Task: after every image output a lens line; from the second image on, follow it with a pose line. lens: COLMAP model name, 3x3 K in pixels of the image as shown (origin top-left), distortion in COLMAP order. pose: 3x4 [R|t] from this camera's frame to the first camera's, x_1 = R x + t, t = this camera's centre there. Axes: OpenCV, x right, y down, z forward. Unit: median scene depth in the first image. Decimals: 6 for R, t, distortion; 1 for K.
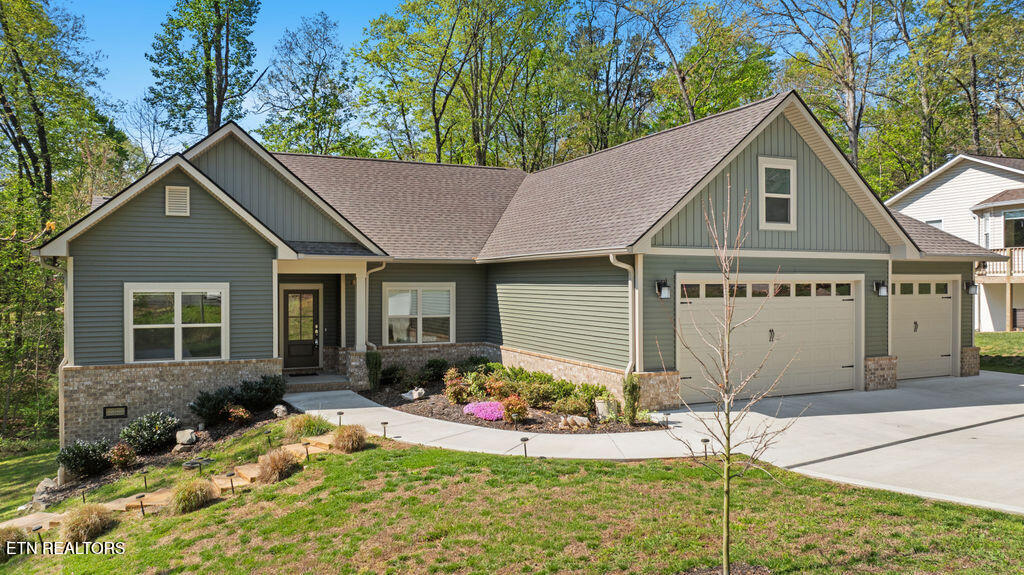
lens RADIAL K [[743.3, 0, 526.3], [0, 743.3, 305.5], [0, 0, 1]] dist [-0.018131, -0.000267]
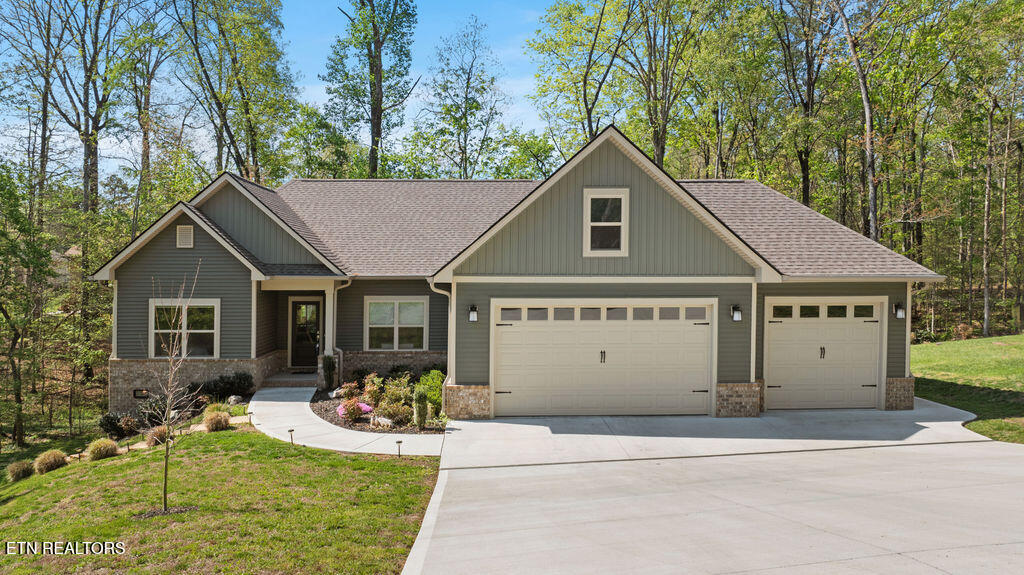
lens RADIAL K [[892.1, 0, 515.4], [0, 892.1, 285.3], [0, 0, 1]] dist [-0.015364, -0.000358]
pose [[0.907790, 0.006687, -0.419371, 0.729786], [-0.009981, 0.999934, -0.005661, -0.051321], [0.419306, 0.009325, 0.907797, -0.193300]]
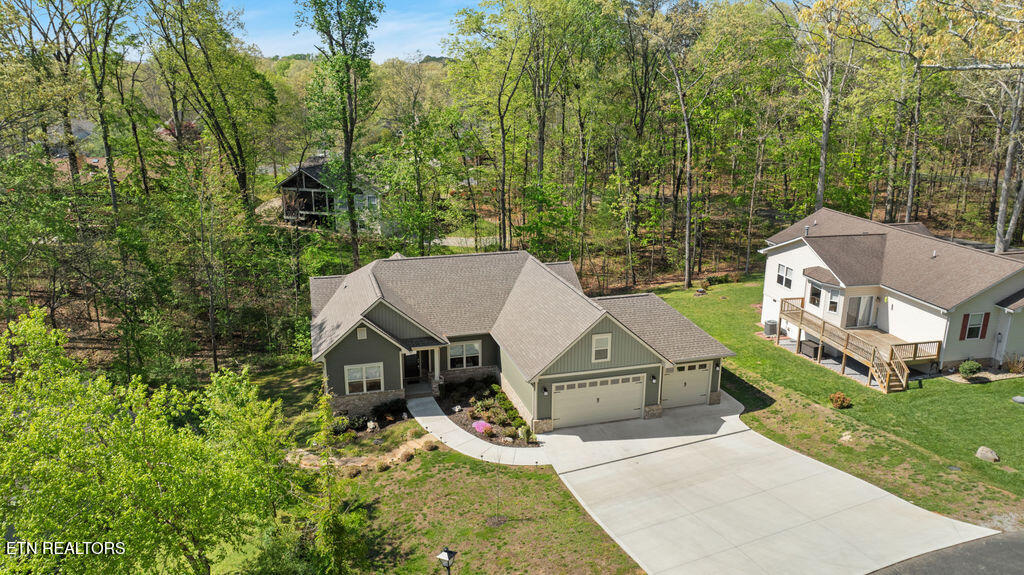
lens RADIAL K [[892.1, 0, 515.4], [0, 892.1, 285.3], [0, 0, 1]] dist [-0.015364, -0.000358]
pose [[0.983031, 0.043526, -0.178201, 0.554216], [0.009450, 0.958135, 0.286160, -1.134832], [0.183196, -0.282988, 0.941465, -1.651849]]
